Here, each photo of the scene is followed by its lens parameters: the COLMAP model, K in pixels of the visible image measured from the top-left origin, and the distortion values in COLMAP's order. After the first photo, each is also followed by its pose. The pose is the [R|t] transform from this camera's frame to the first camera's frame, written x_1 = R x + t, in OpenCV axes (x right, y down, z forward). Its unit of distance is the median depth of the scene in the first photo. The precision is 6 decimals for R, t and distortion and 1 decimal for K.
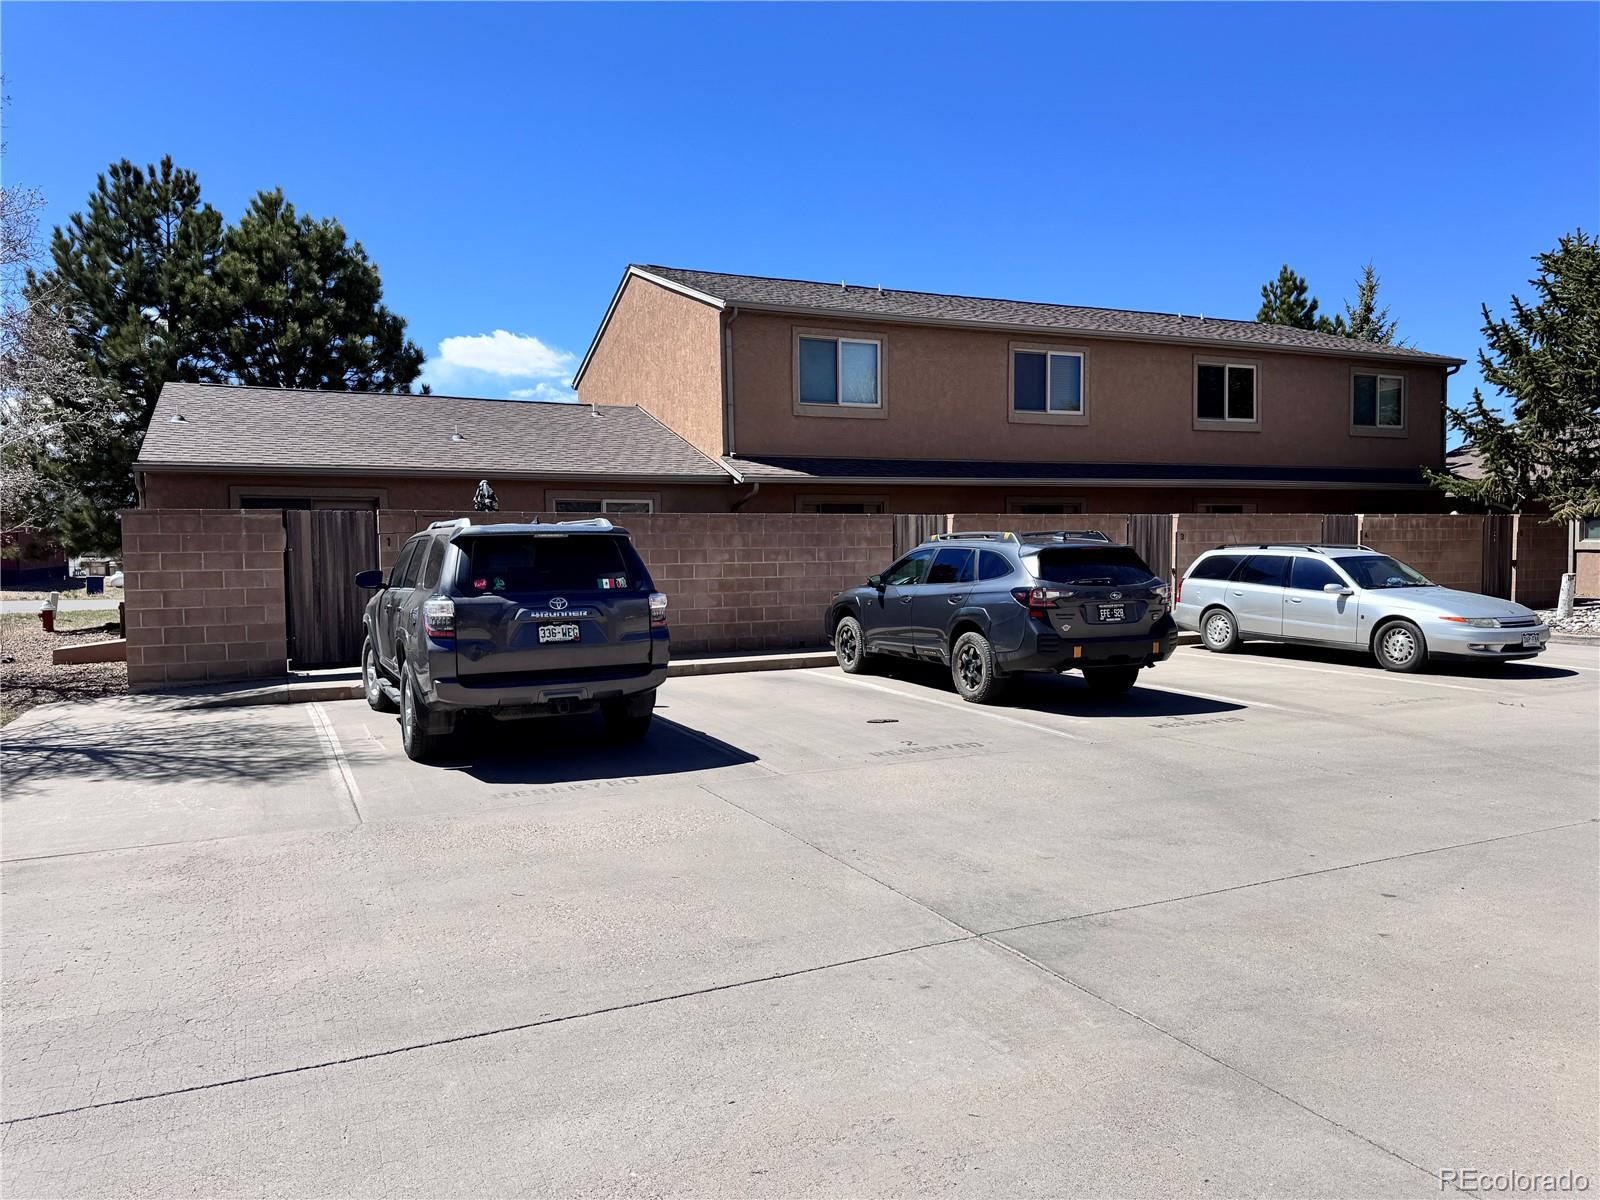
lens RADIAL K [[1123.3, 0, 799.5], [0, 1123.3, 599.4], [0, 0, 1]] dist [0.070066, -0.092370]
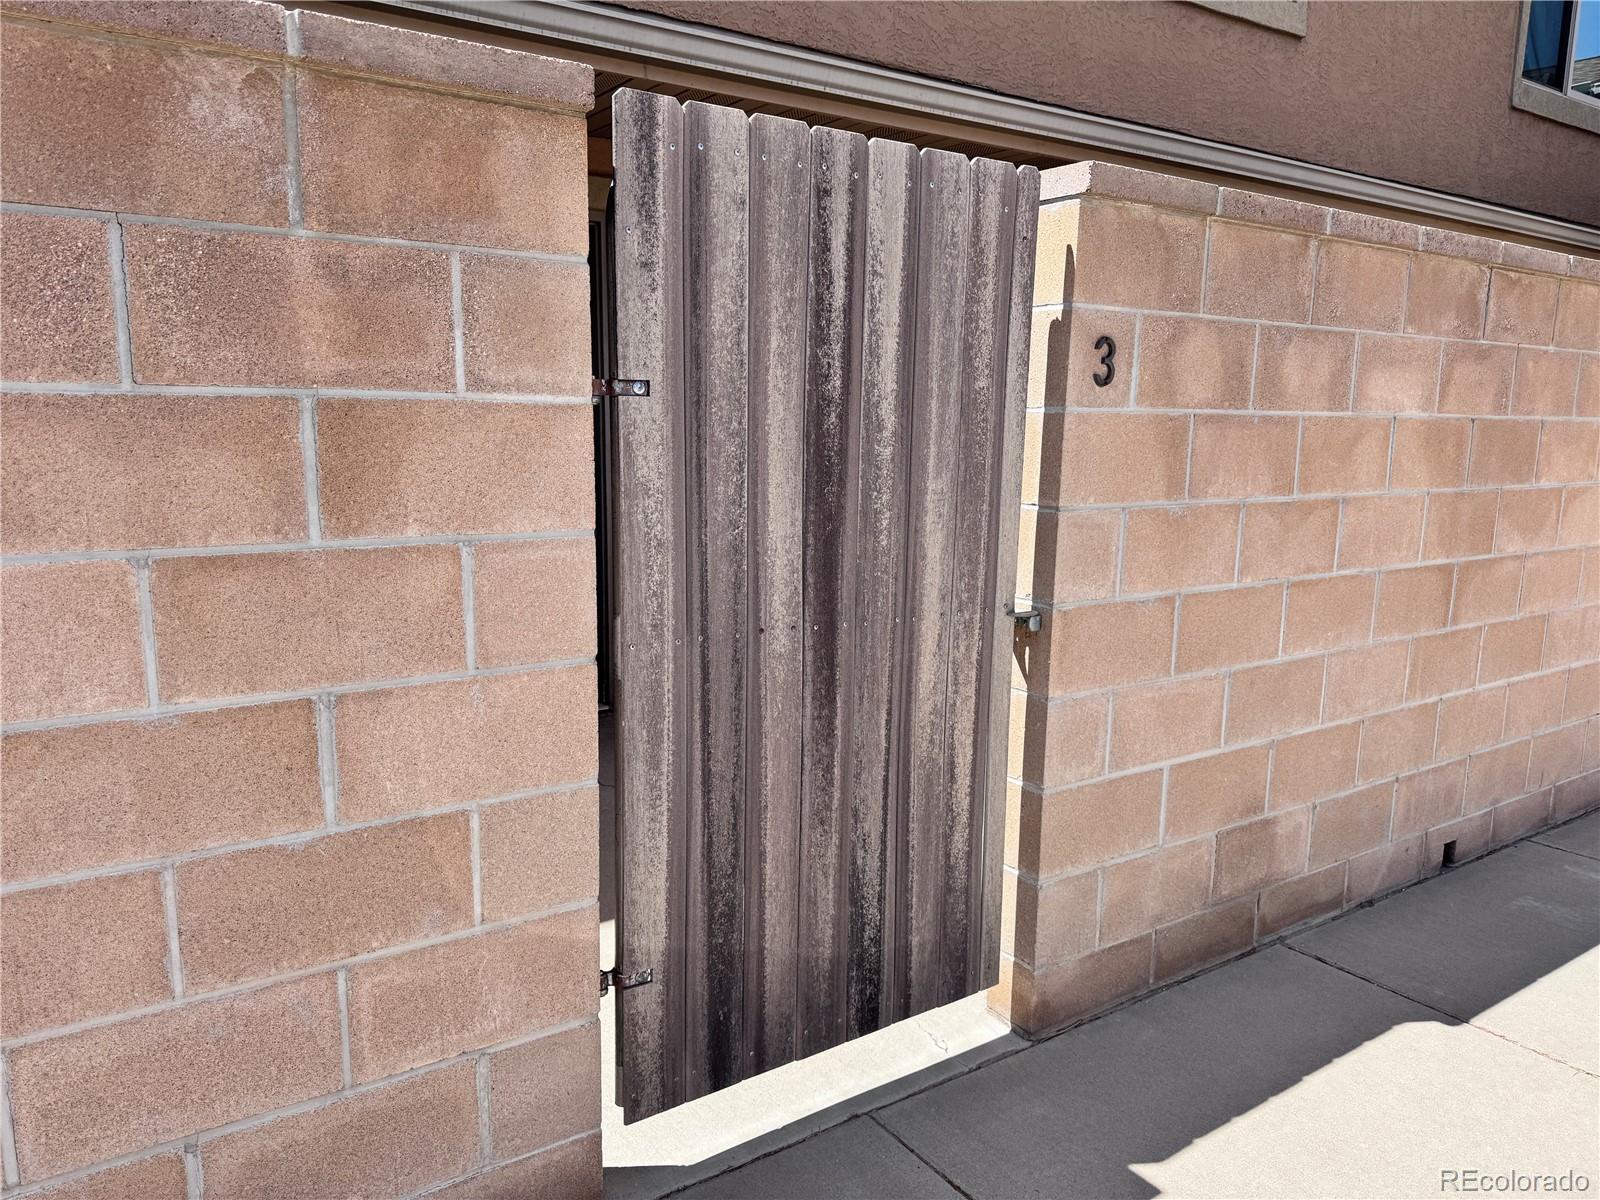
lens RADIAL K [[1123.3, 0, 798.4], [0, 1123.3, 599.2], [0, 0, 1]] dist [0.070066, -0.092370]
pose [[0.987767, 0.006385, 0.155808, 0.285773], [-0.026137, 0.991805, 0.125055, -0.043920], [-0.153732, -0.127598, 0.979839, 0.879022]]
